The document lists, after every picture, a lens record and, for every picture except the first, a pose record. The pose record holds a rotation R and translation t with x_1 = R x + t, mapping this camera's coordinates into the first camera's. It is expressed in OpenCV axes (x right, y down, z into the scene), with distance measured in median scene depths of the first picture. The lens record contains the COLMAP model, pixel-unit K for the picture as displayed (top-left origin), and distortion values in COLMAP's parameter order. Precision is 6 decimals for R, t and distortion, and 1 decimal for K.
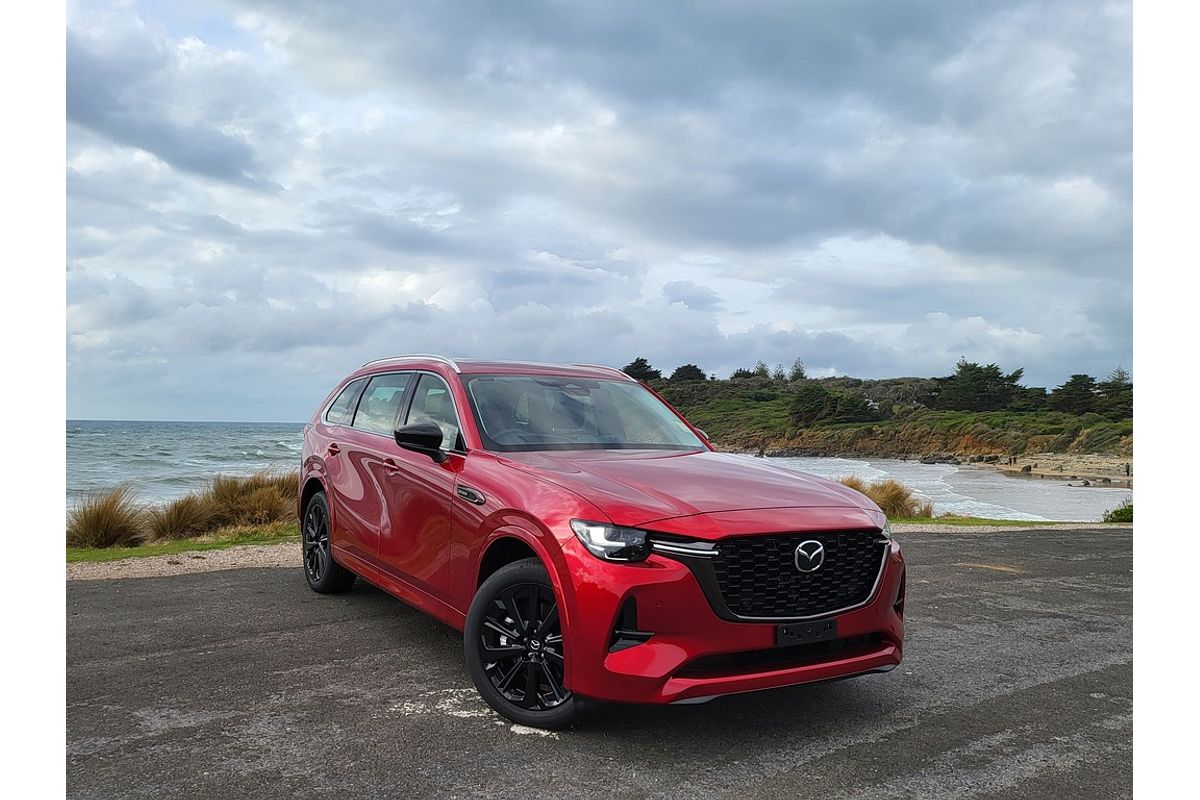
lens RADIAL K [[876.6, 0, 597.6], [0, 876.6, 416.3], [0, 0, 1]] dist [0.032961, 0.001171]
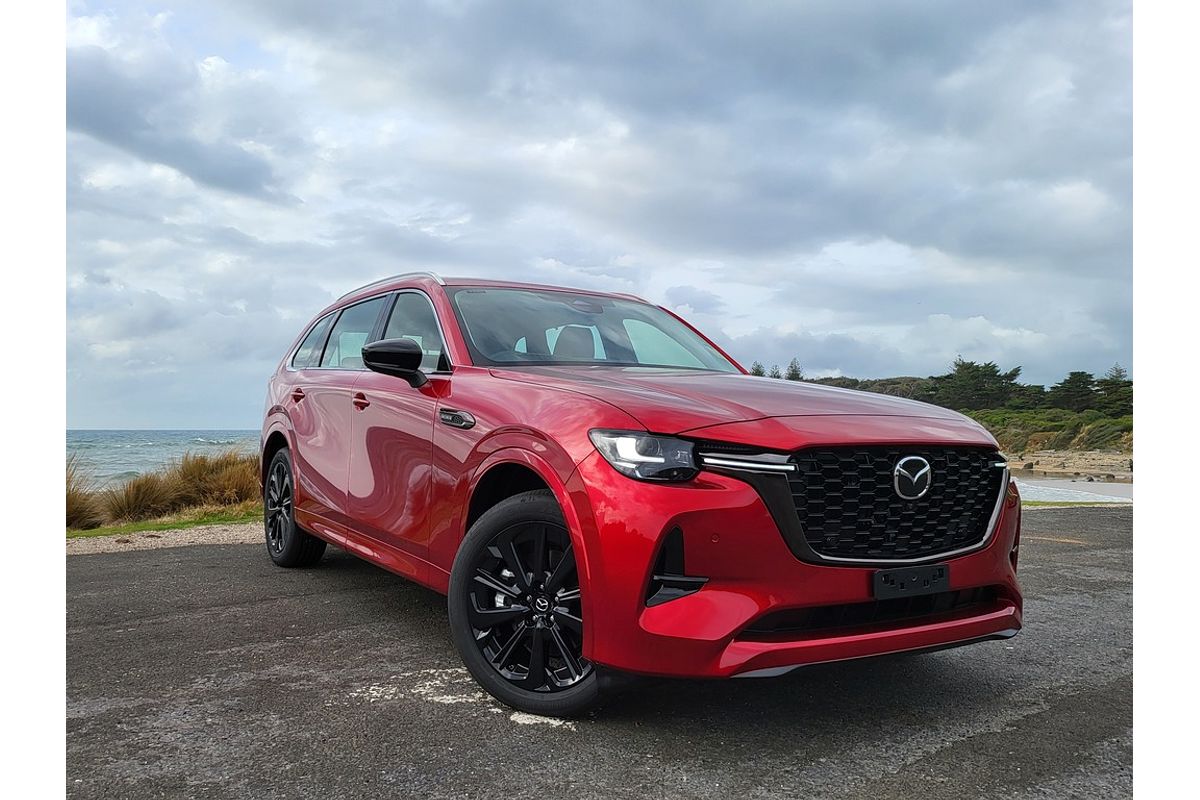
lens RADIAL K [[890.4, 0, 594.2], [0, 890.4, 393.0], [0, 0, 1]] dist [0.053438, -0.046640]
pose [[0.999947, -0.010251, -0.001005, -0.023509], [0.010225, 0.999678, -0.023228, 0.095896], [0.001243, 0.023216, 0.999730, 0.228837]]
